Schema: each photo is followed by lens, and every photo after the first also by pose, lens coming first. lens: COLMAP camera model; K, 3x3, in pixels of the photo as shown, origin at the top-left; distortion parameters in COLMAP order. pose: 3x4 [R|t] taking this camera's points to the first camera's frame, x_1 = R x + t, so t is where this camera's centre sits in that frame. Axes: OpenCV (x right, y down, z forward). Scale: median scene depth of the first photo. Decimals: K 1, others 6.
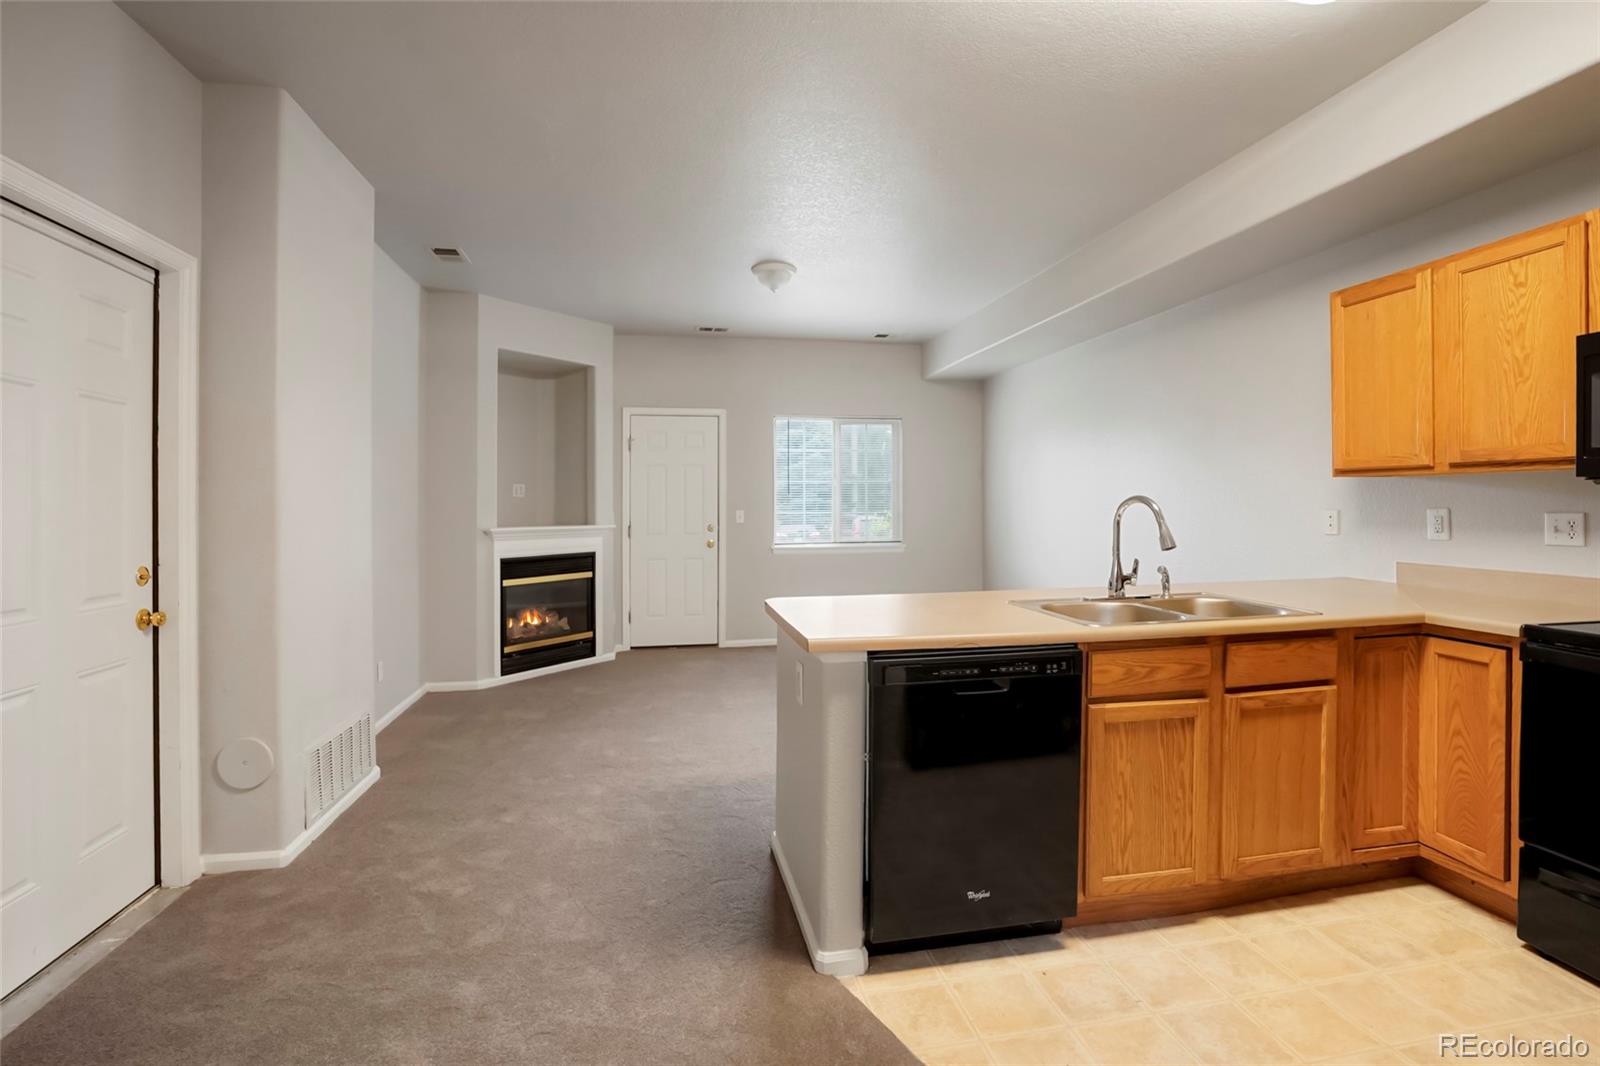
lens RADIAL K [[756.0, 0, 817.0], [0, 756.0, 503.6], [0, 0, 1]] dist [-0.001610, -0.000272]
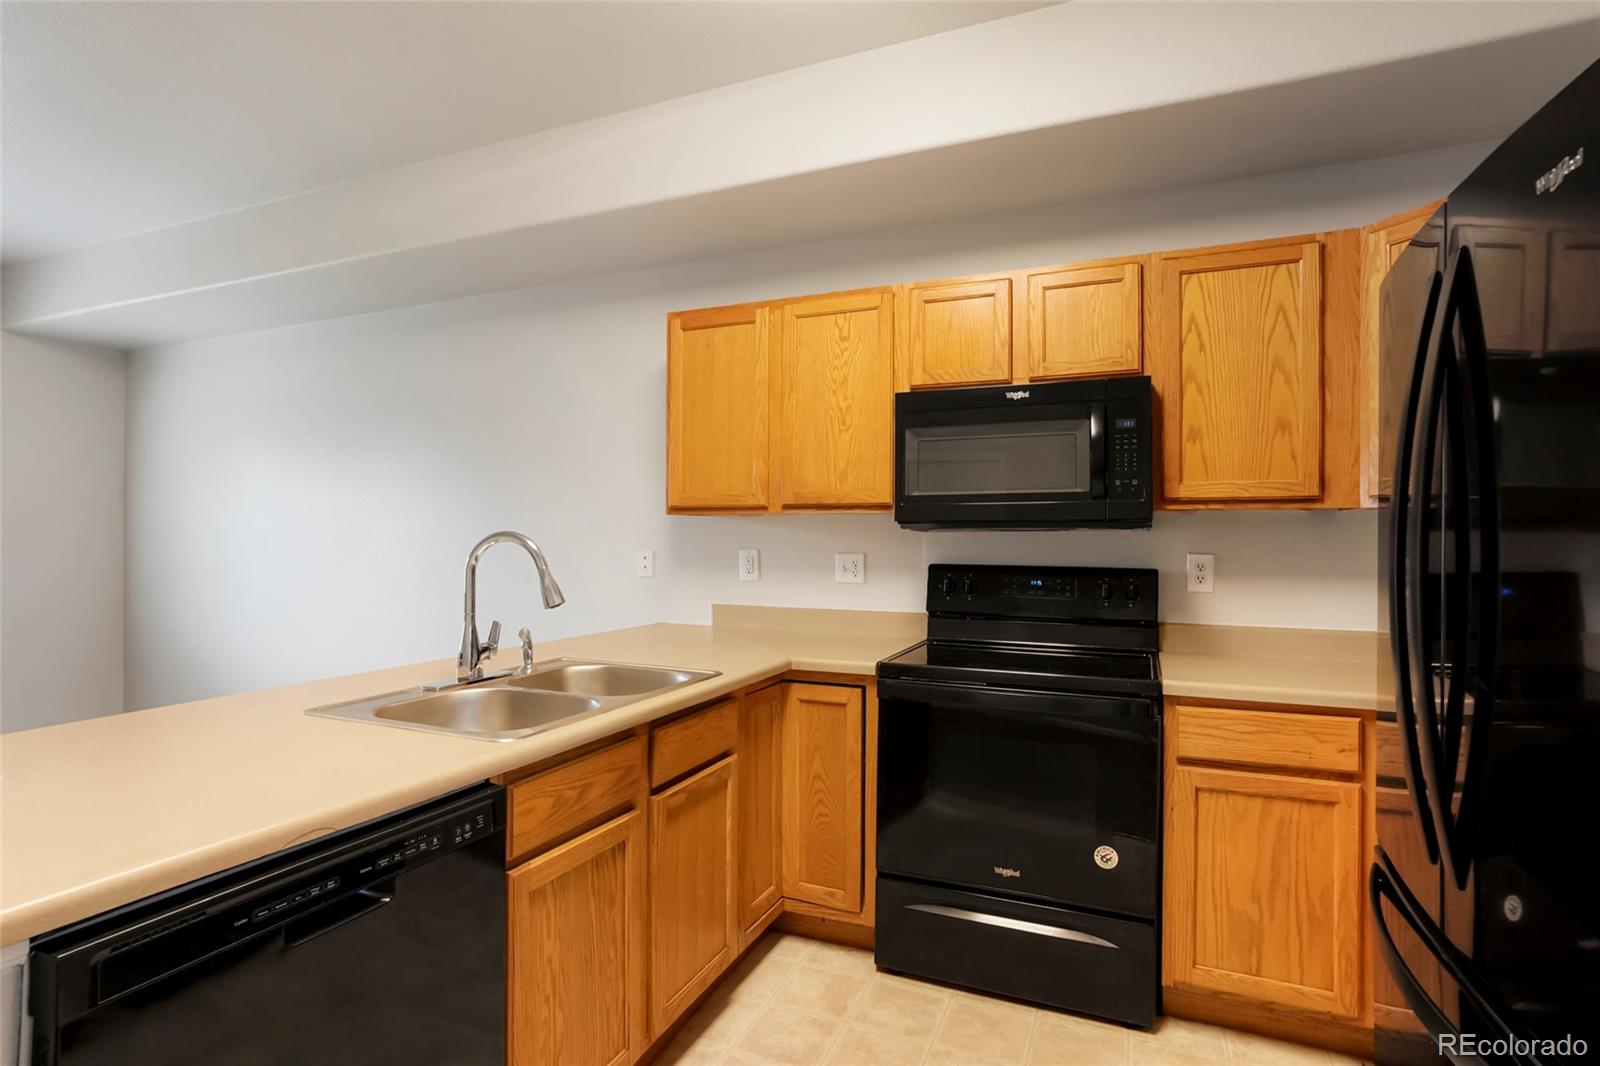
lens RADIAL K [[817.3, 0, 800.0], [0, 817.3, 533.0], [0, 0, 1]] dist [-0.072746, 0.061030]
pose [[0.575410, 0.015170, 0.817725, -0.037205], [-0.007705, 0.999884, -0.013127, -0.001233], [-0.817829, 0.001253, 0.575460, 0.398214]]
